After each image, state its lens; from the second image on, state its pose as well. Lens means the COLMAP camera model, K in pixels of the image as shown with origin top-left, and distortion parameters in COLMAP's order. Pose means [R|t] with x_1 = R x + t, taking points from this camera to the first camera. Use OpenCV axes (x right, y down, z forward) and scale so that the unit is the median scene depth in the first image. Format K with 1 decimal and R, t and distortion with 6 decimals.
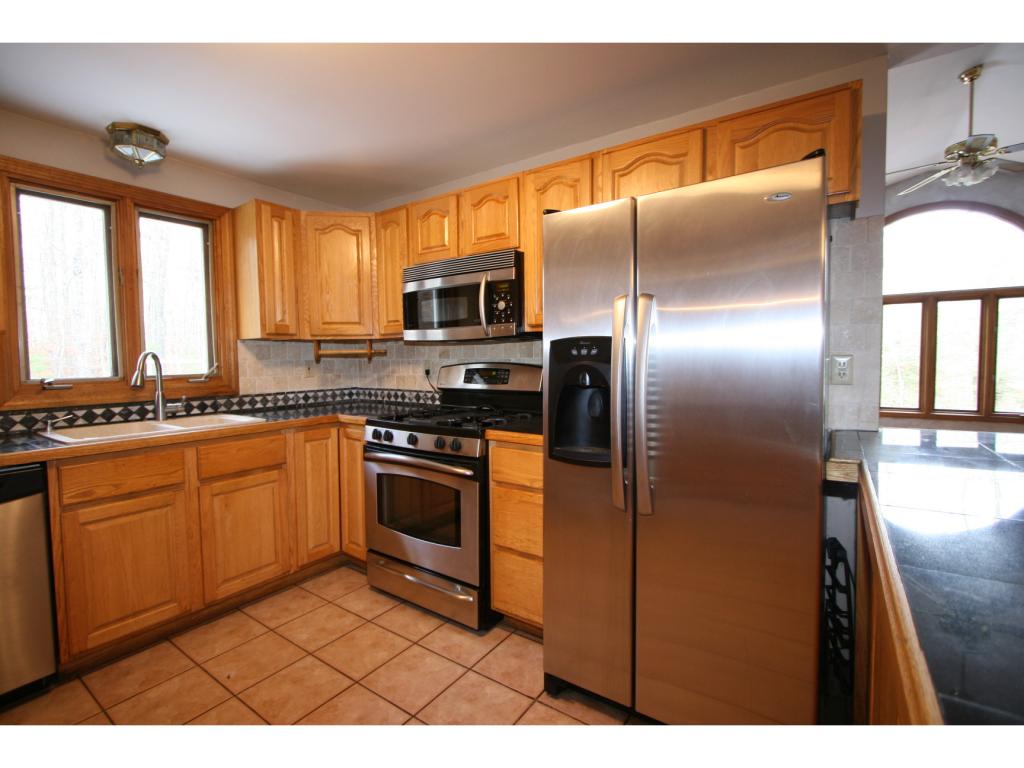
lens RADIAL K [[476.2, 0, 509.2], [0, 476.2, 380.2], [0, 0, 1]] dist [-0.012860, 0.000227]
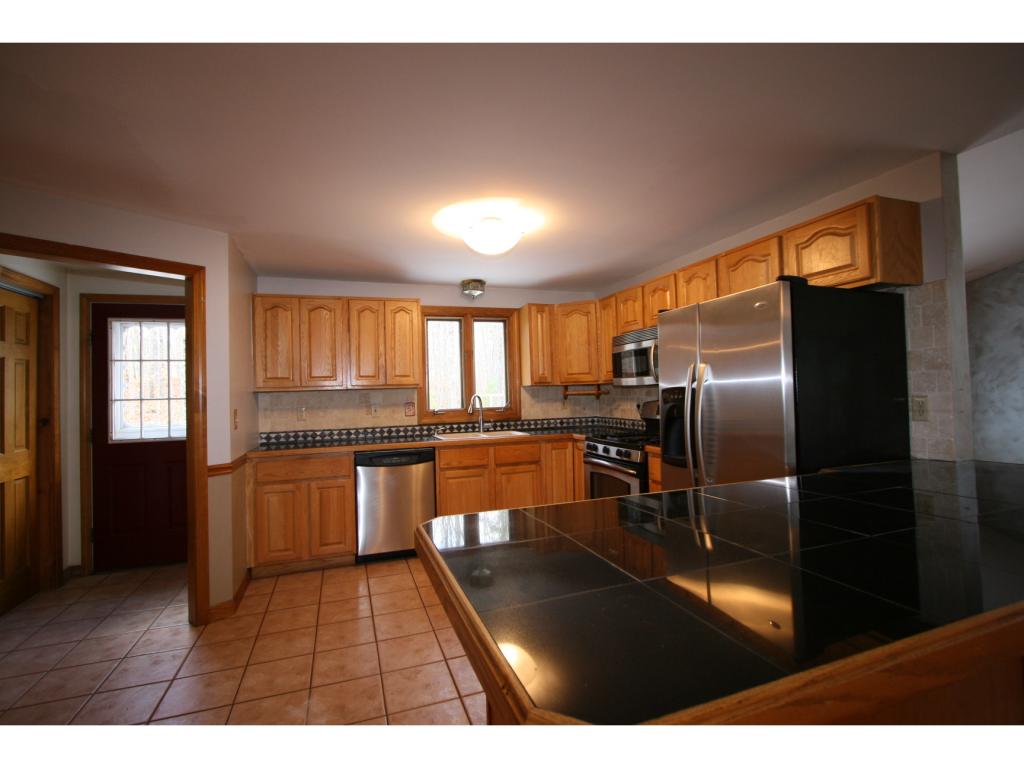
lens RADIAL K [[476.2, 0, 509.2], [0, 476.2, 380.2], [0, 0, 1]] dist [-0.012860, 0.000227]
pose [[0.814452, -0.025472, -0.579672, 0.377852], [-0.010795, 0.998198, -0.059030, -0.007930], [0.580131, 0.054335, 0.812709, -0.396227]]
